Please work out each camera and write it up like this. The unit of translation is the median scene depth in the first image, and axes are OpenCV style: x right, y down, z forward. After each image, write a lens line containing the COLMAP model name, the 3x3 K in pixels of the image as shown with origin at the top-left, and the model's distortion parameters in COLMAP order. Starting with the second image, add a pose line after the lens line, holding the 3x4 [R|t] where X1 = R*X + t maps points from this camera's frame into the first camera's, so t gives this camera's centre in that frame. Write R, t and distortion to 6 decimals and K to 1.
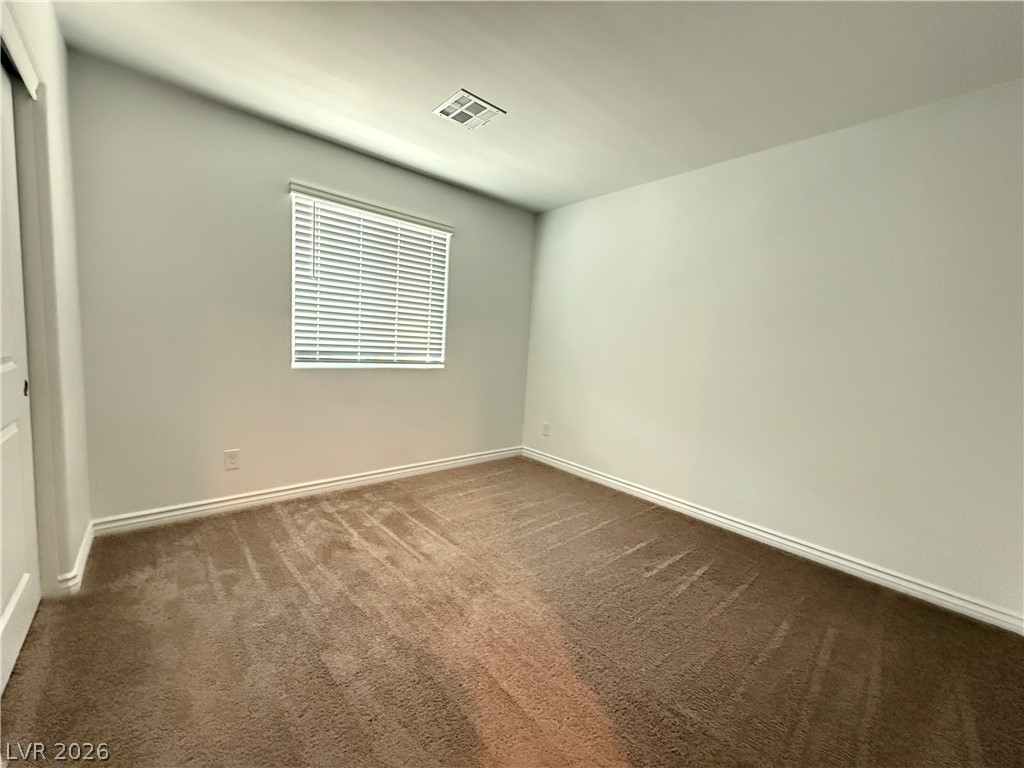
lens RADIAL K [[409.1, 0, 508.3], [0, 409.1, 386.2], [0, 0, 1]] dist [0.000706, -0.000066]
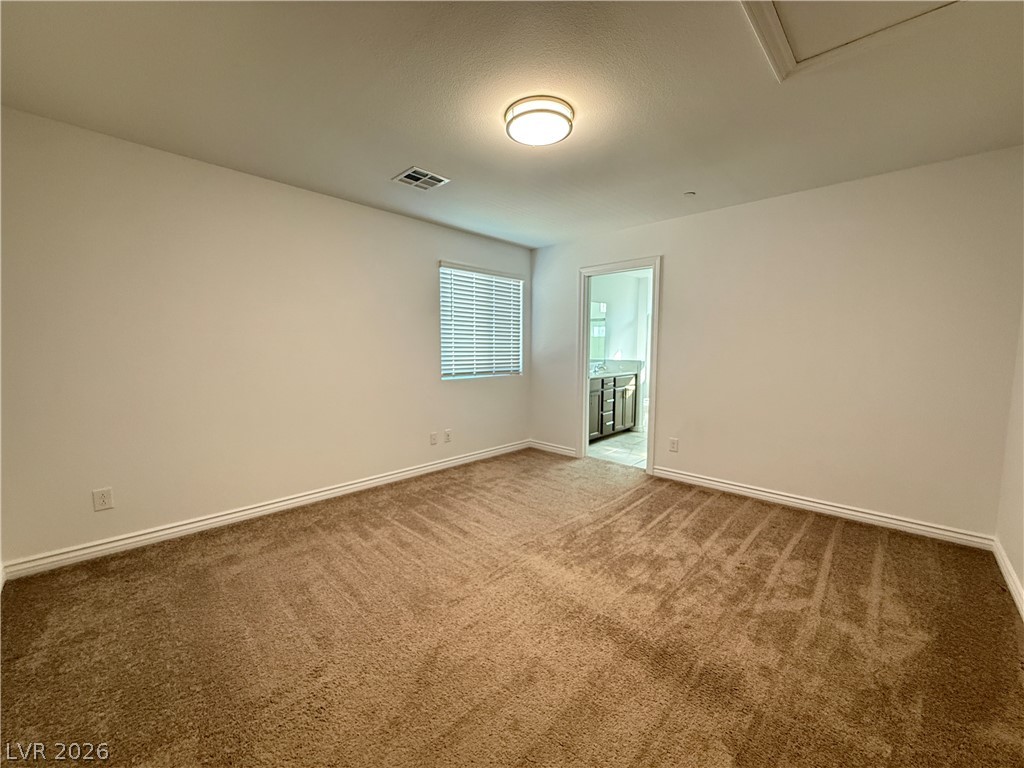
lens RADIAL K [[406.9, 0, 510.6], [0, 406.9, 384.8], [0, 0, 1]] dist [0.000436, 0.000406]
pose [[0.994876, -0.053355, 0.085874, -0.501789], [0.053373, 0.998572, 0.002091, -0.022147], [-0.085863, 0.002503, 0.996304, -0.651545]]
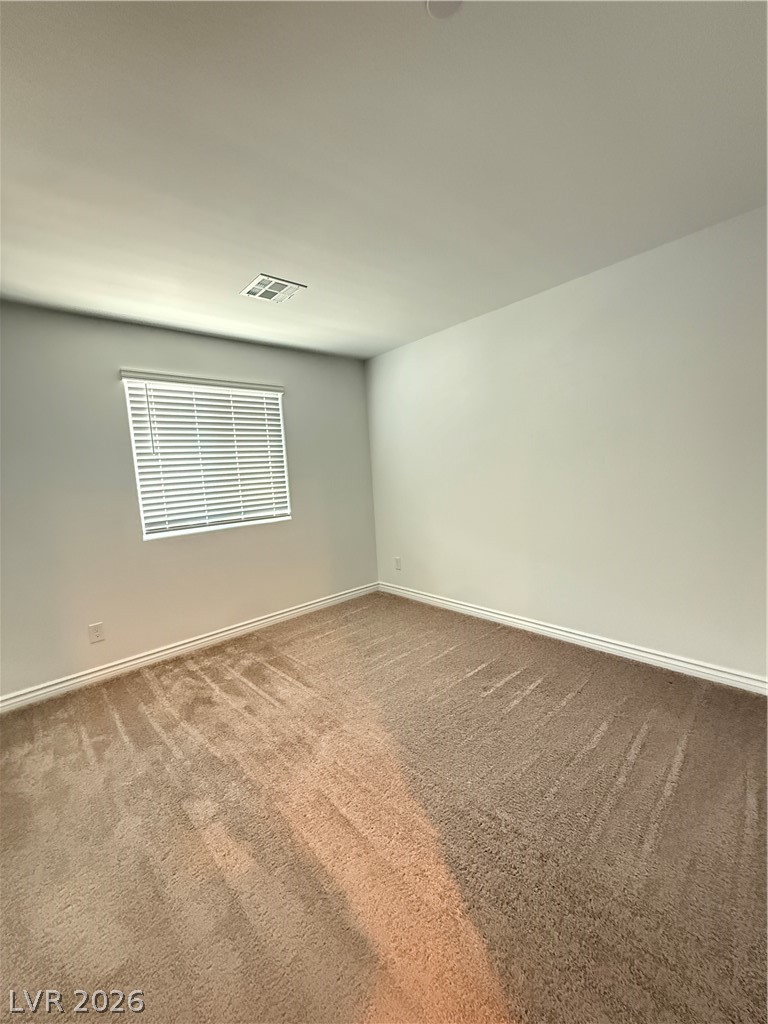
lens RADIAL K [[409.1, 0, 384.0], [0, 409.1, 512.0], [0, 0, 1]] dist [0.000706, -0.000066]
pose [[0.992686, -0.120716, -0.001647, 0.132002], [0.120712, 0.992684, -0.002673, -0.048477], [0.001957, 0.002455, 0.999995, -0.087417]]
